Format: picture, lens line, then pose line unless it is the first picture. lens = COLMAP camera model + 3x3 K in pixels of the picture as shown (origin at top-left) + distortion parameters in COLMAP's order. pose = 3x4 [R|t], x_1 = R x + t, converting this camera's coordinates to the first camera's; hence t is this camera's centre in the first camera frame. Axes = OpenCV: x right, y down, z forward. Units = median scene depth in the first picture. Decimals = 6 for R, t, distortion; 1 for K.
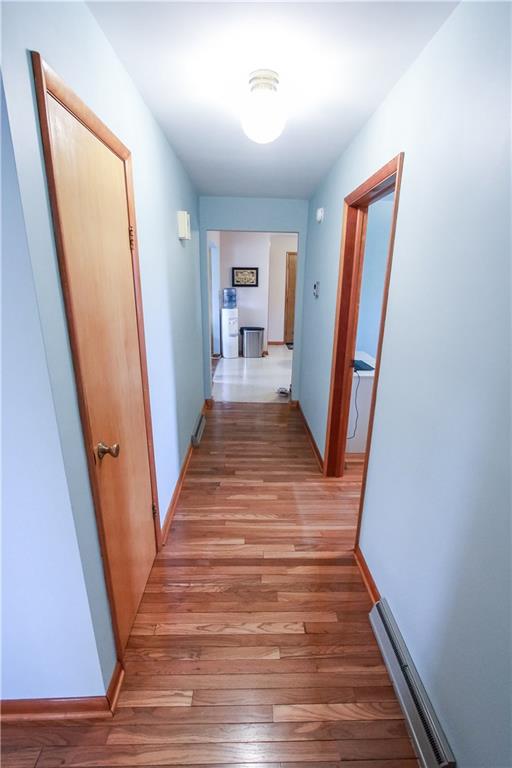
lens RADIAL K [[355.2, 0, 258.3], [0, 355.2, 384.7], [0, 0, 1]] dist [-0.015763, 0.002765]
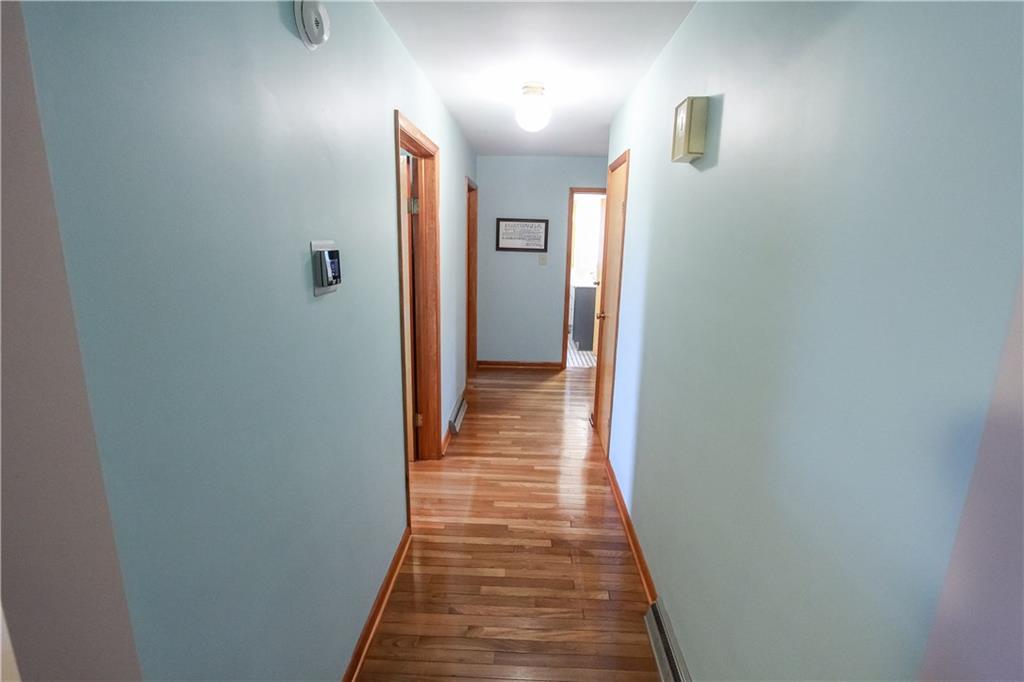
lens RADIAL K [[473.6, 0, 518.6], [0, 473.6, 341.8], [0, 0, 1]] dist [-0.015763, 0.002765]
pose [[-0.997643, -0.050480, 0.046469, -0.033393], [-0.020639, 0.866700, 0.498402, -0.531835], [-0.065434, 0.496268, -0.865700, 1.743691]]
